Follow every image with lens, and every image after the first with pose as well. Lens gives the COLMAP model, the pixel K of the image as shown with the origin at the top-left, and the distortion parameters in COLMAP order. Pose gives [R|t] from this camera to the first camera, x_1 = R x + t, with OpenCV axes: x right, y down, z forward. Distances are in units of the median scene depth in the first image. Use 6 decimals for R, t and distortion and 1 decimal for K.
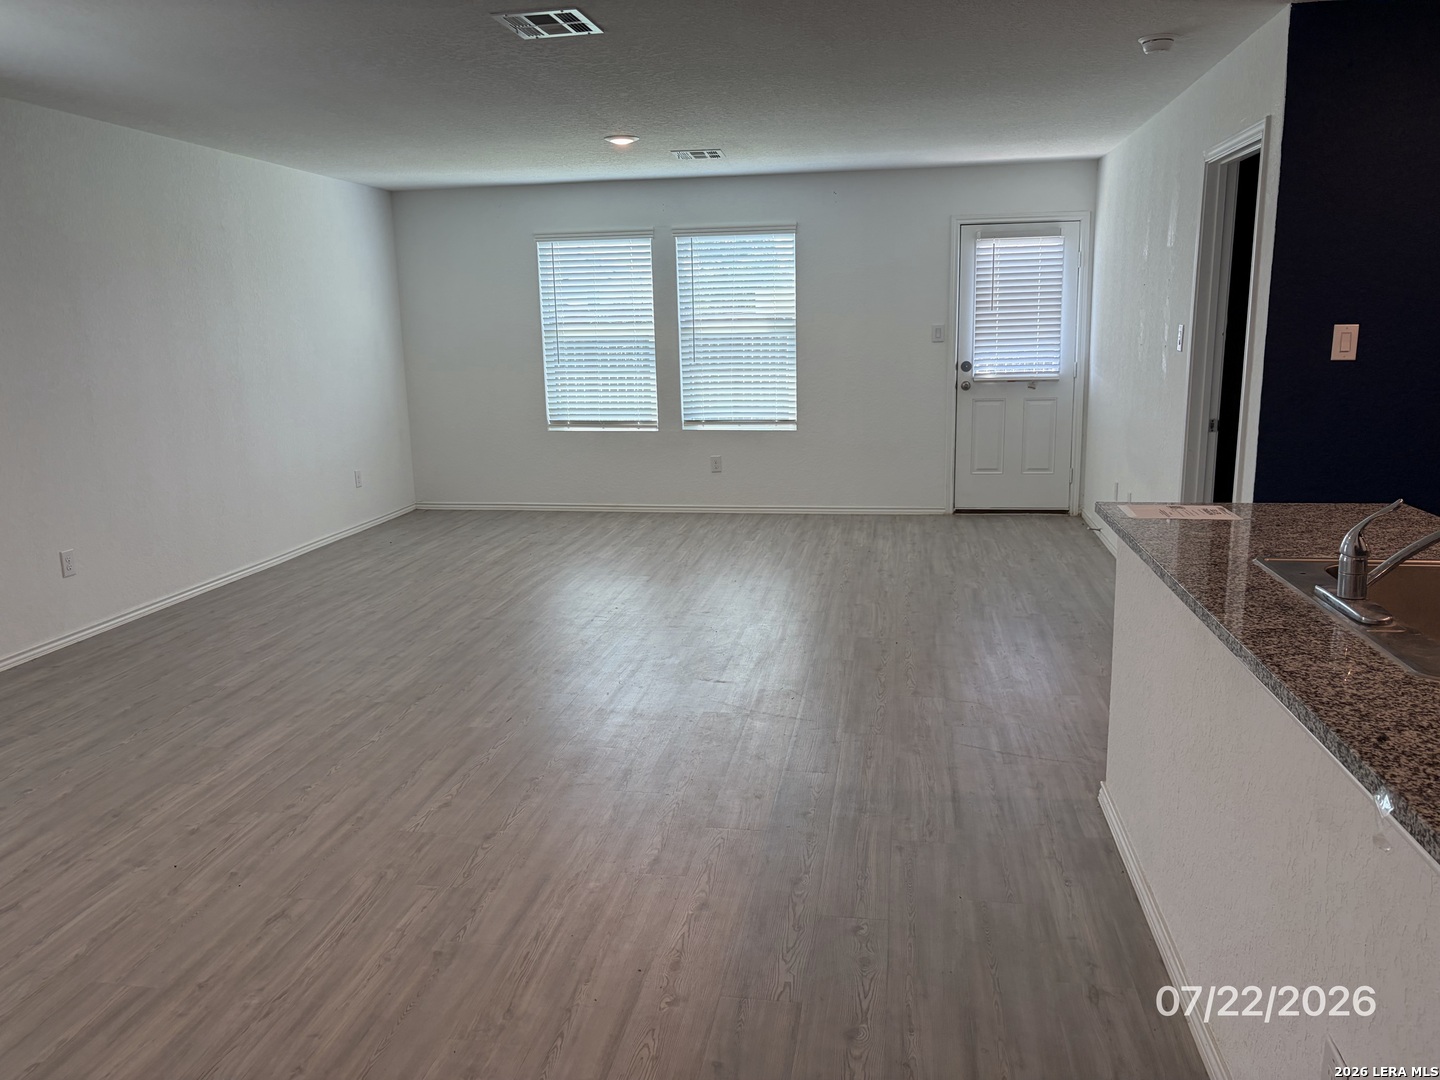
lens RADIAL K [[1083.5, 0, 717.7], [0, 1083.5, 539.9], [0, 0, 1]] dist [0.008406, 0.000401]
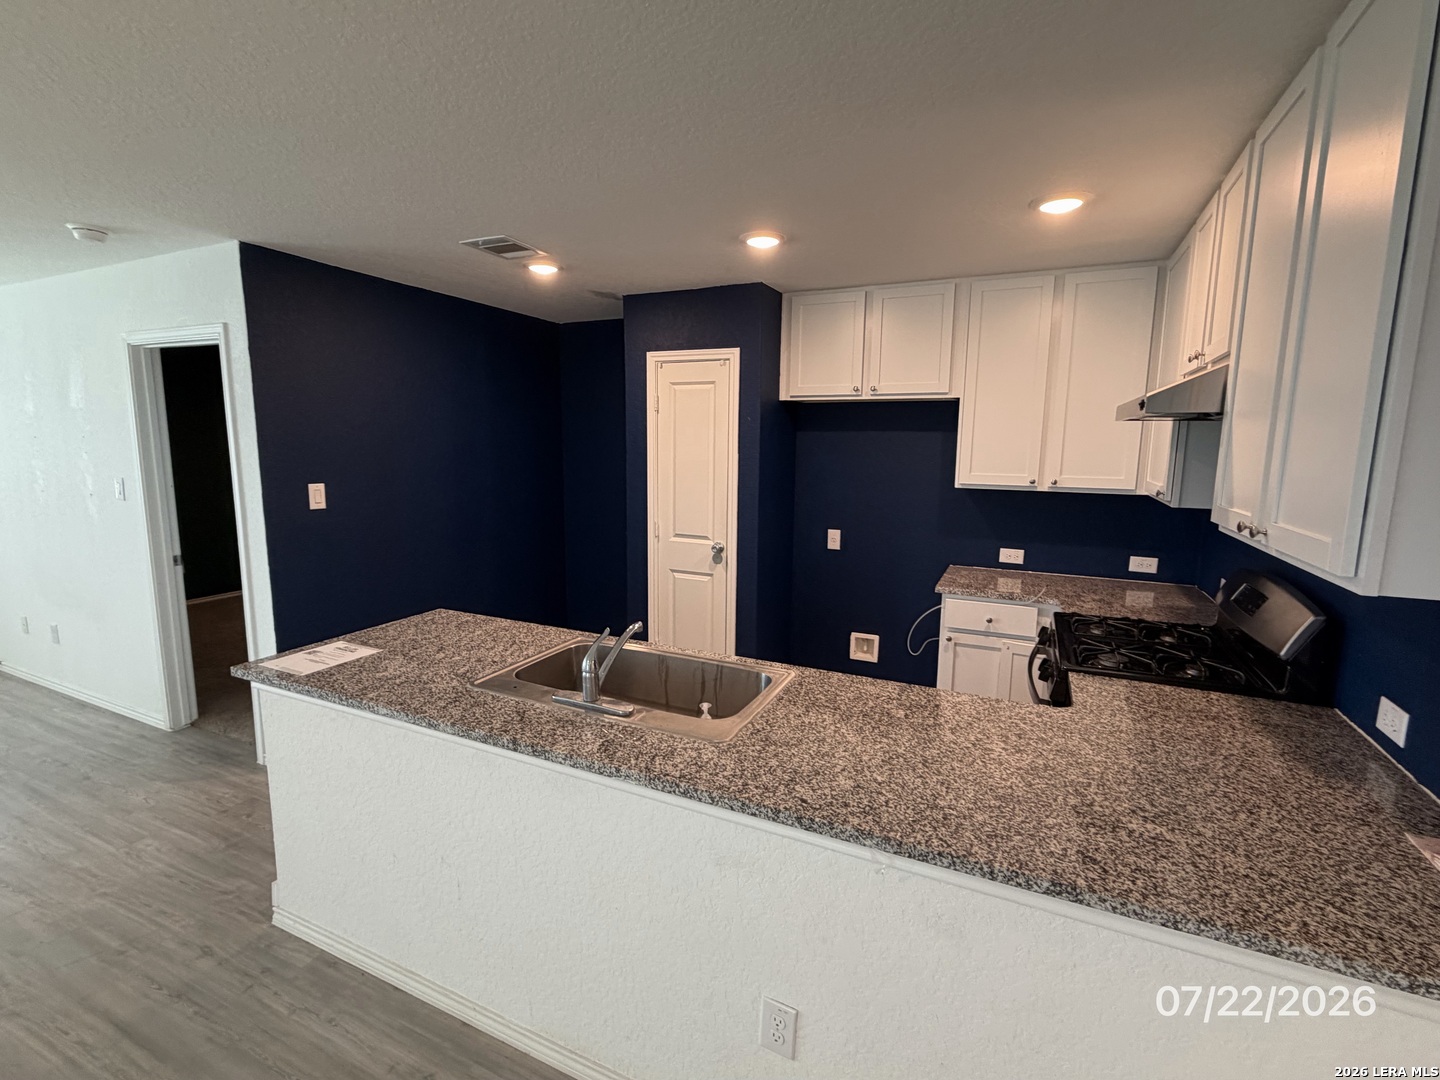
lens RADIAL K [[659.7, 0, 717.8], [0, 659.7, 541.7], [0, 0, 1]] dist [0.000714, 0.000786]
pose [[0.274846, -0.118259, 0.954188, -0.101471], [0.172713, 0.982337, 0.071999, -0.096127], [-0.945849, 0.145012, 0.290417, 0.271310]]
